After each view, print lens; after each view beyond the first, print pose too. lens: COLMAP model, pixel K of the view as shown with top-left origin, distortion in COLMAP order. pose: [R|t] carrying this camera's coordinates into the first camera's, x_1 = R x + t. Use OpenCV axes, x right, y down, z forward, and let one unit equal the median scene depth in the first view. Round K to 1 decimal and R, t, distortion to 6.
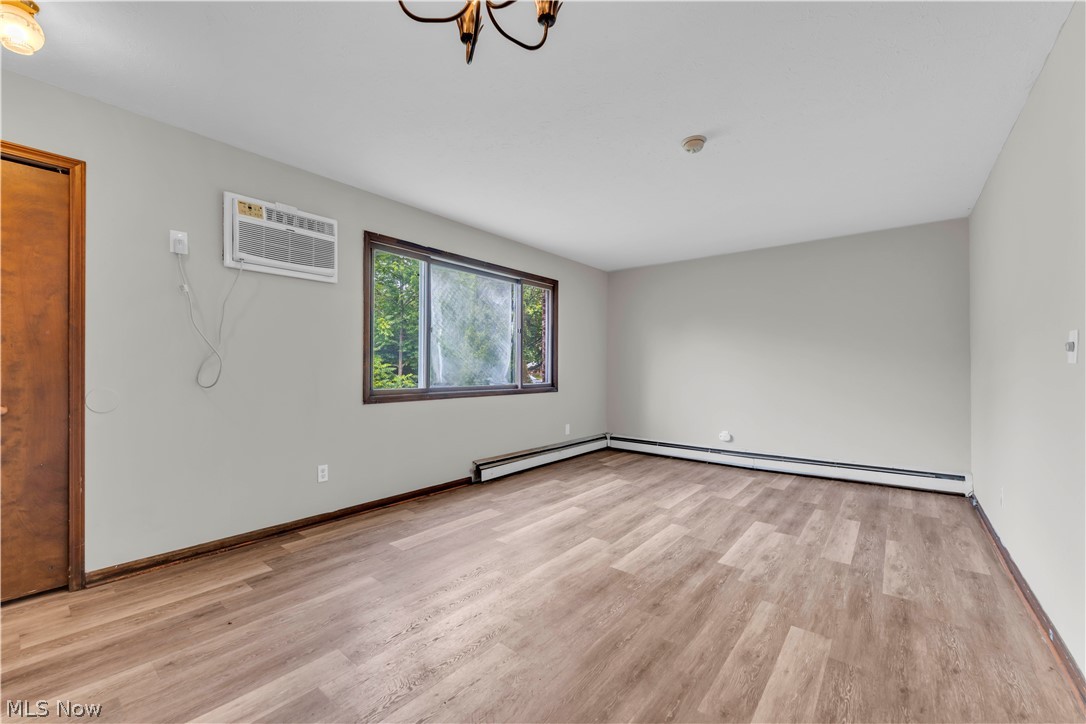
lens RADIAL K [[449.8, 0, 542.0], [0, 449.8, 356.4], [0, 0, 1]] dist [-0.005701, 0.000424]
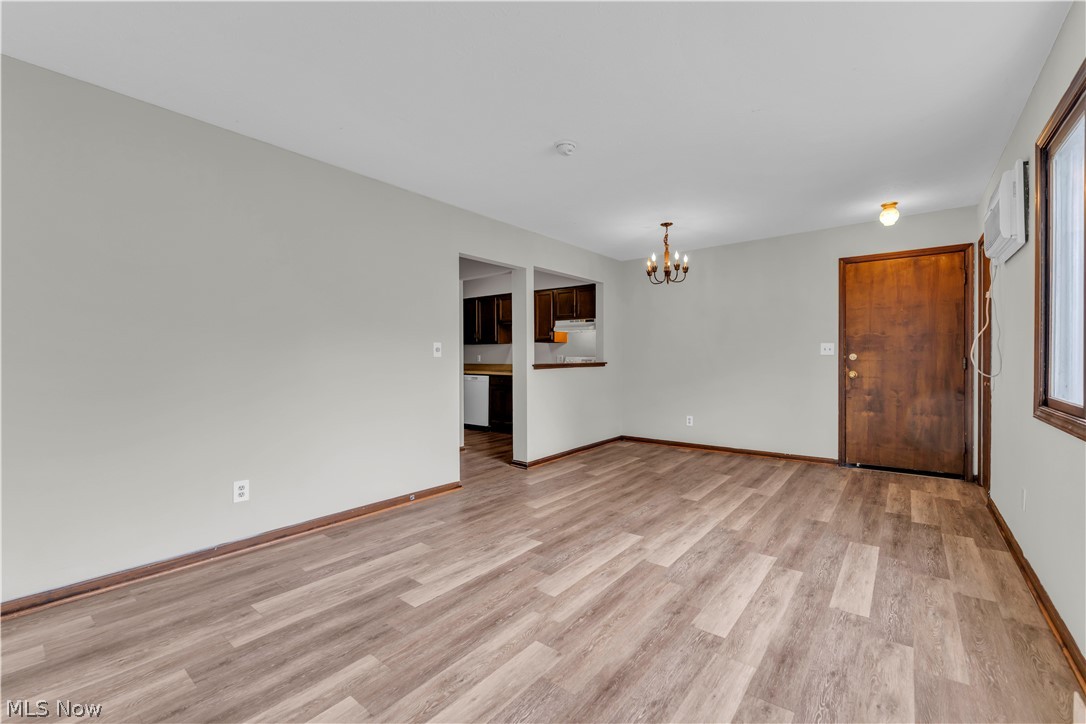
lens RADIAL K [[449.8, 0, 554.2], [0, 449.8, 362.8], [0, 0, 1]] dist [-0.005701, 0.000424]
pose [[-0.999929, -0.001424, 0.011809, 0.304559], [-0.001620, 0.999862, -0.016546, 0.041966], [-0.011784, -0.016564, -0.999793, 1.795003]]
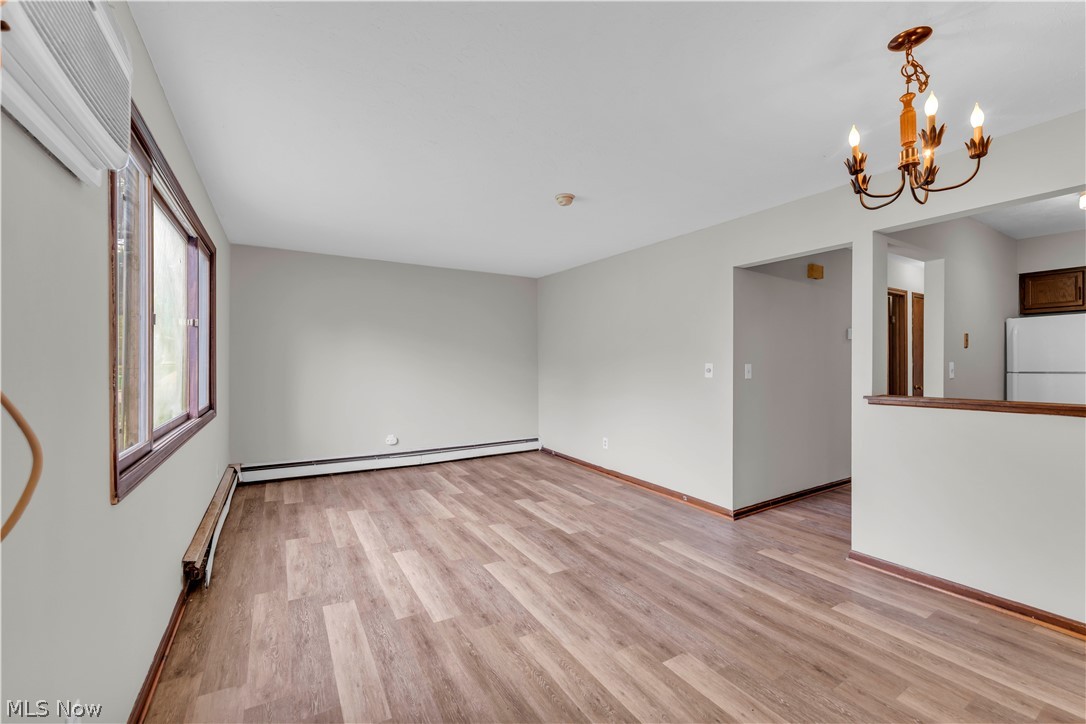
lens RADIAL K [[430.1, 0, 549.4], [0, 430.1, 363.2], [0, 0, 1]] dist [-0.007422, -0.000146]
pose [[0.343572, -0.004490, 0.939116, -0.676519], [-0.027630, 0.999507, 0.014887, -0.040845], [-0.938720, -0.031062, 0.343278, 0.558744]]
